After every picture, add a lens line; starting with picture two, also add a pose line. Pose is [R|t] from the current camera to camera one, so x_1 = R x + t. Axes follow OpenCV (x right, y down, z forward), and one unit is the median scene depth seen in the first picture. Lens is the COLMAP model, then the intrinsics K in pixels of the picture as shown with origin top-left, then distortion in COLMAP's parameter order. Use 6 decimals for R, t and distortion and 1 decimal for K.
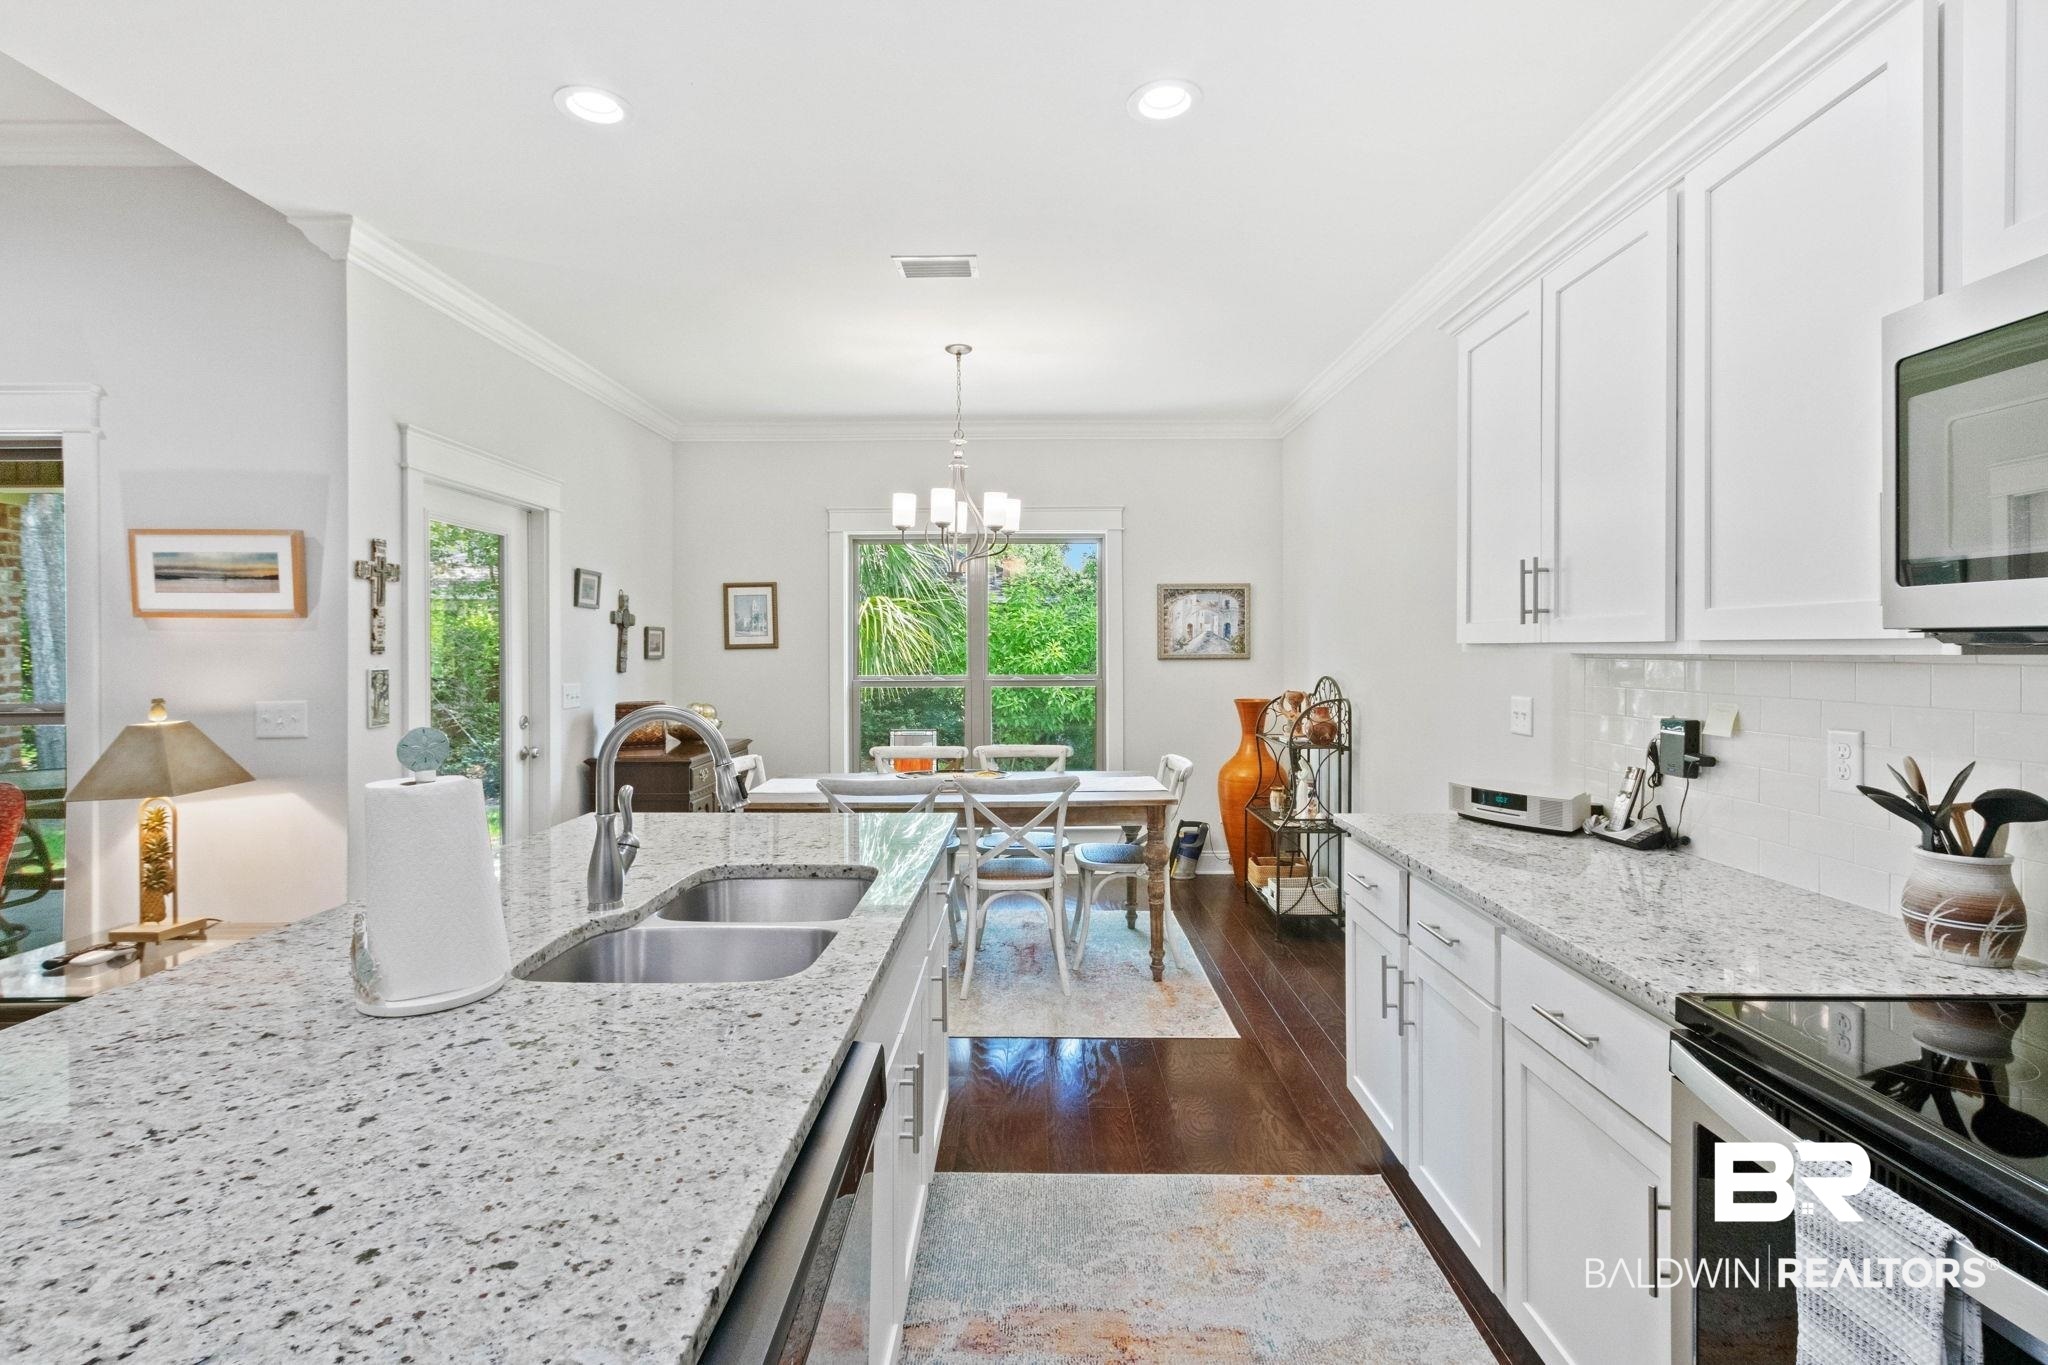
lens RADIAL K [[946.7, 0, 1030.4], [0, 946.7, 657.4], [0, 0, 1]] dist [0.004538, 0.000633]
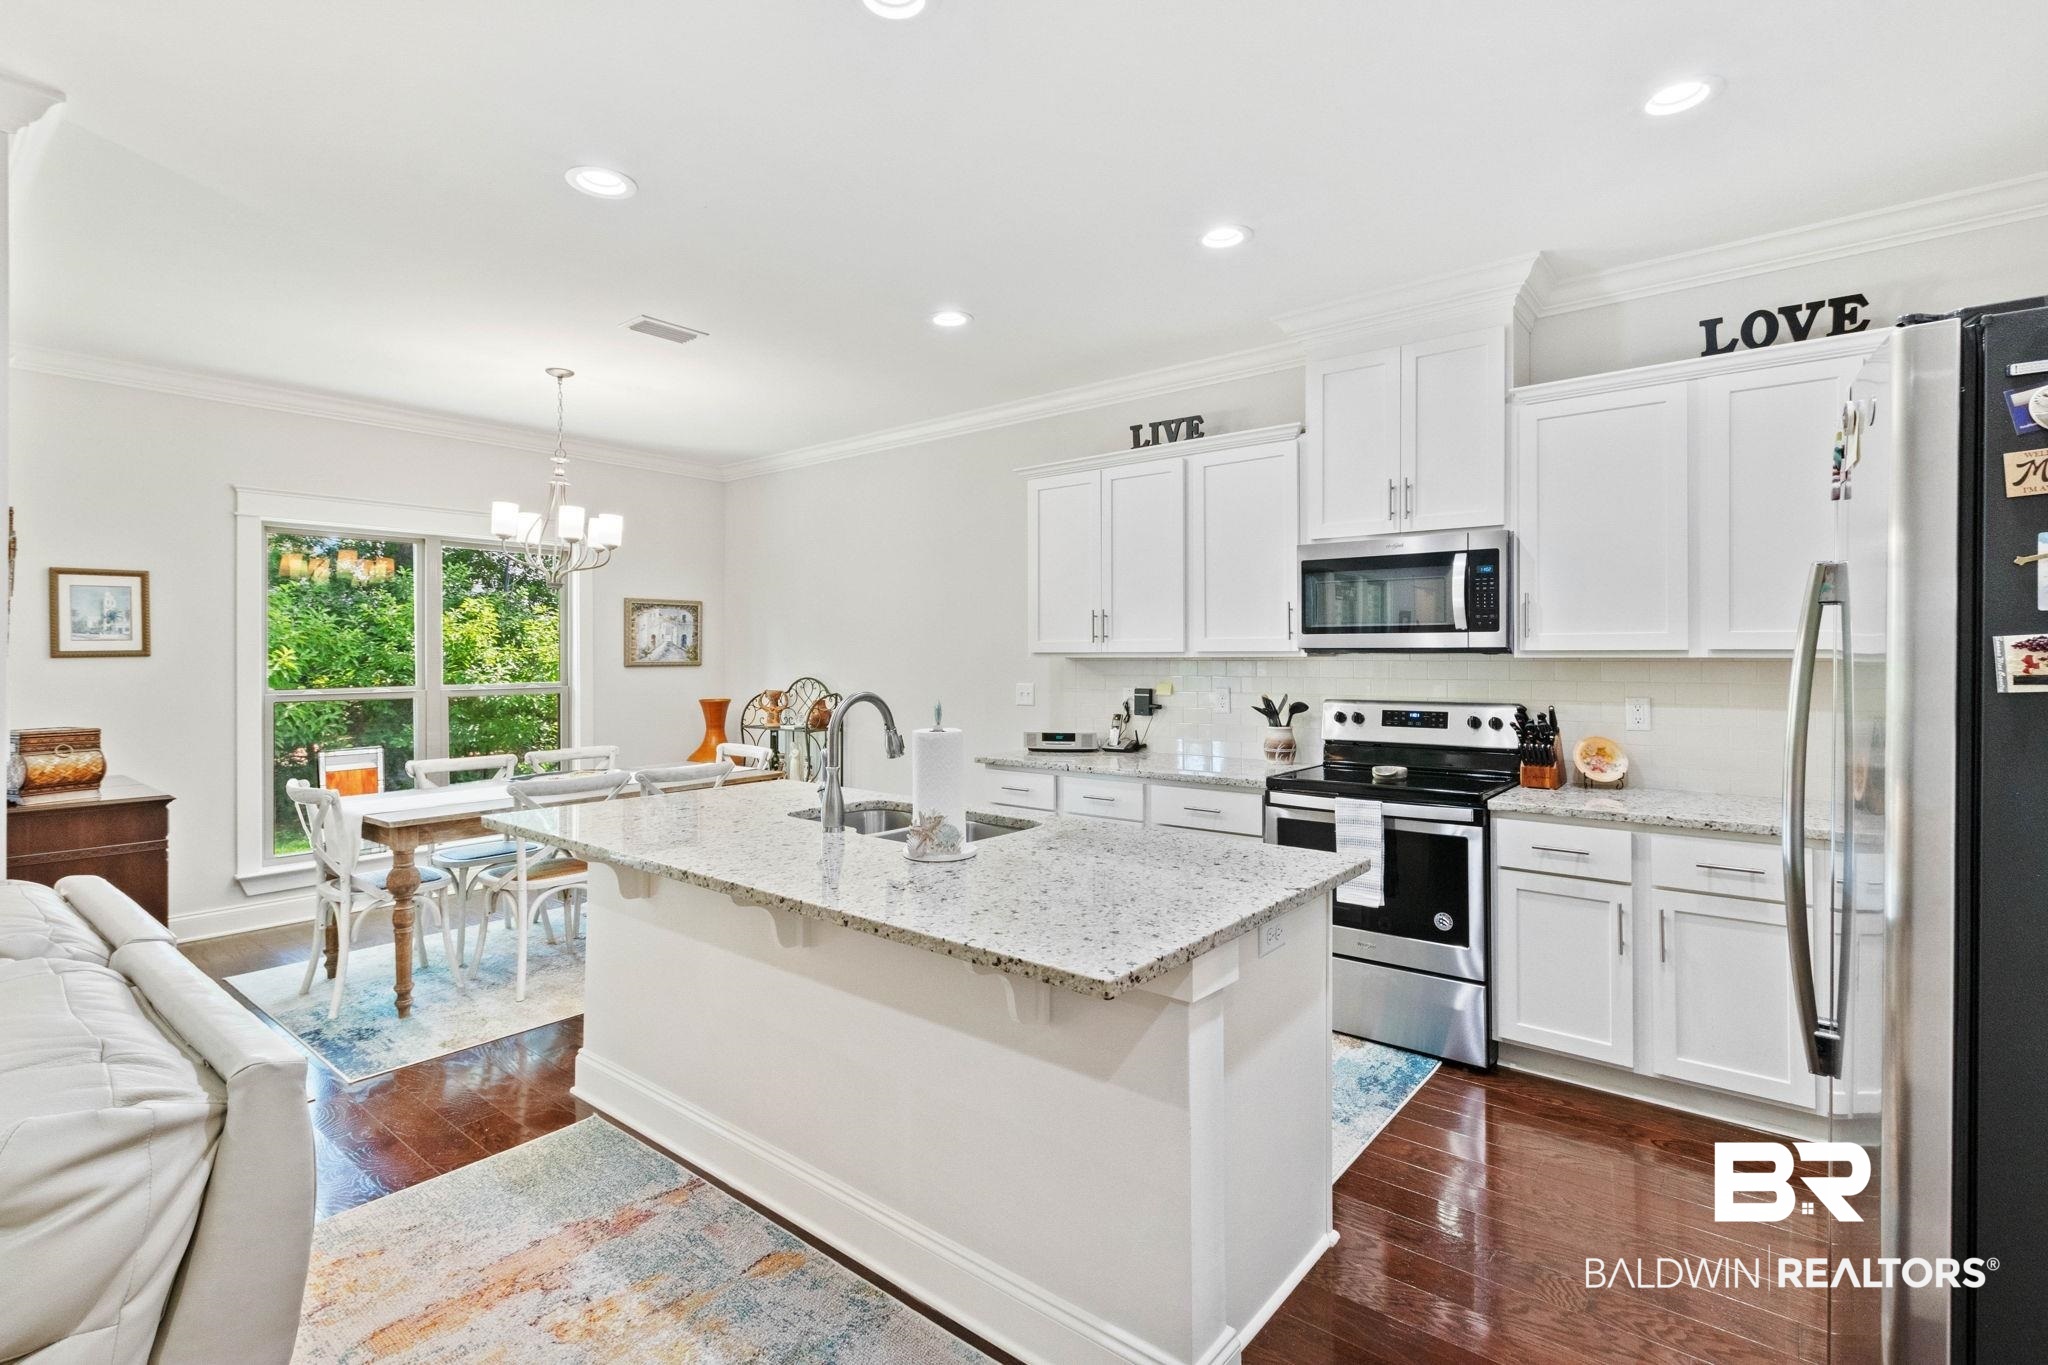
lens RADIAL K [[946.7, 0, 1024.4], [0, 946.7, 655.0], [0, 0, 1]] dist [0.004538, 0.000633]
pose [[0.627202, 0.001318, 0.778856, -0.812224], [0.008792, 0.999923, -0.008773, 0.004383], [-0.778807, 0.012350, 0.627142, -0.086551]]
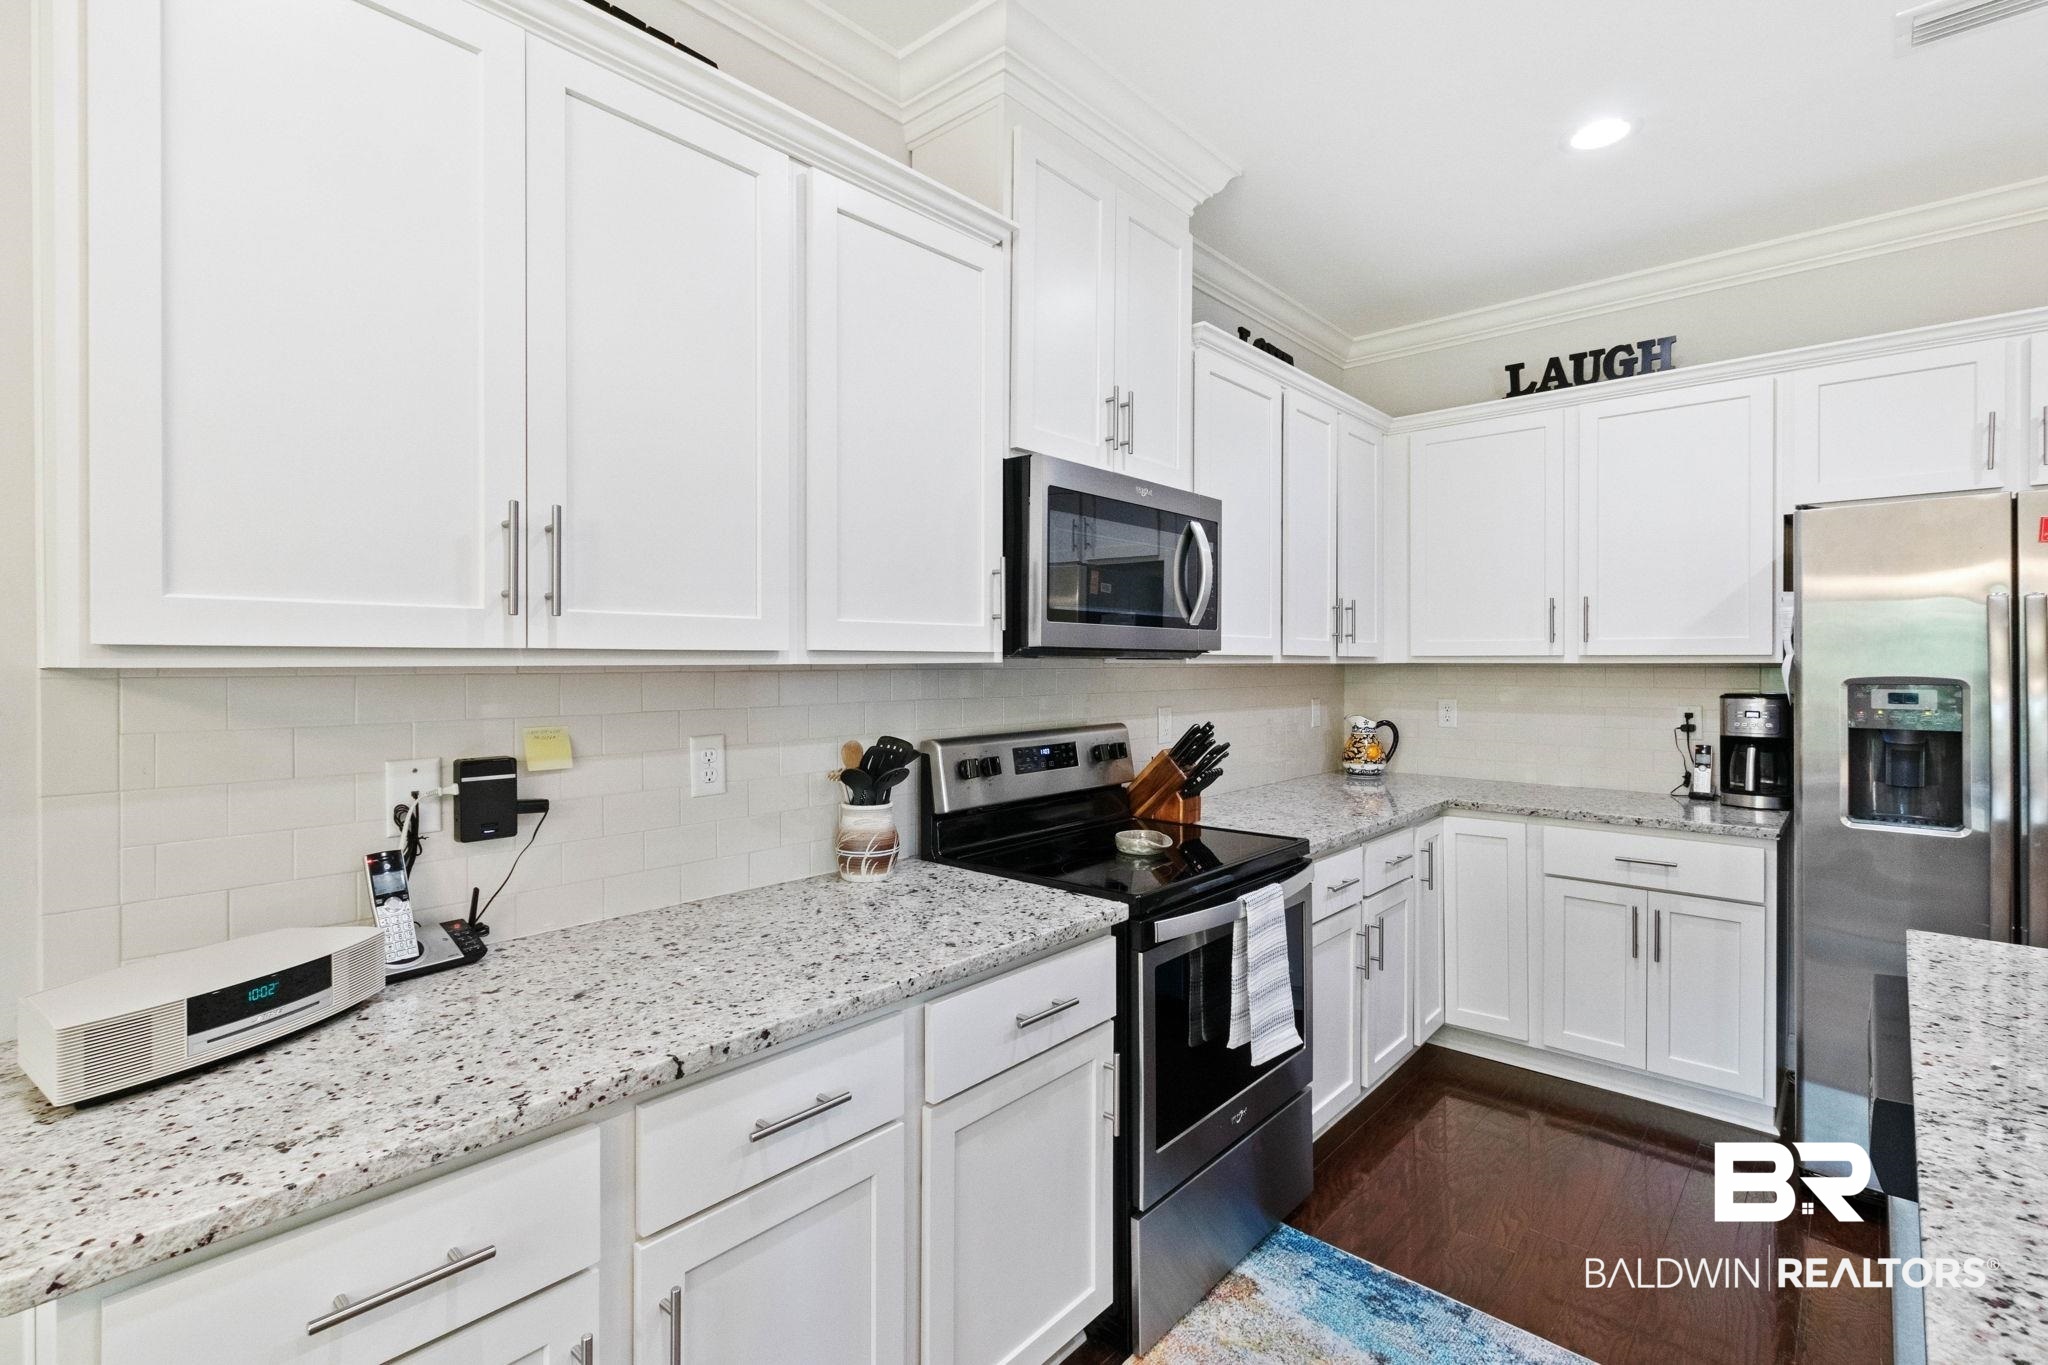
lens RADIAL K [[946.7, 0, 1023.2], [0, 946.7, 667.4], [0, 0, 1]] dist [0.004538, 0.000633]
pose [[-0.746243, -0.005091, 0.665655, -0.061928], [0.006639, 0.999864, 0.015089, -0.008289], [-0.665641, 0.015679, -0.746107, 0.906331]]
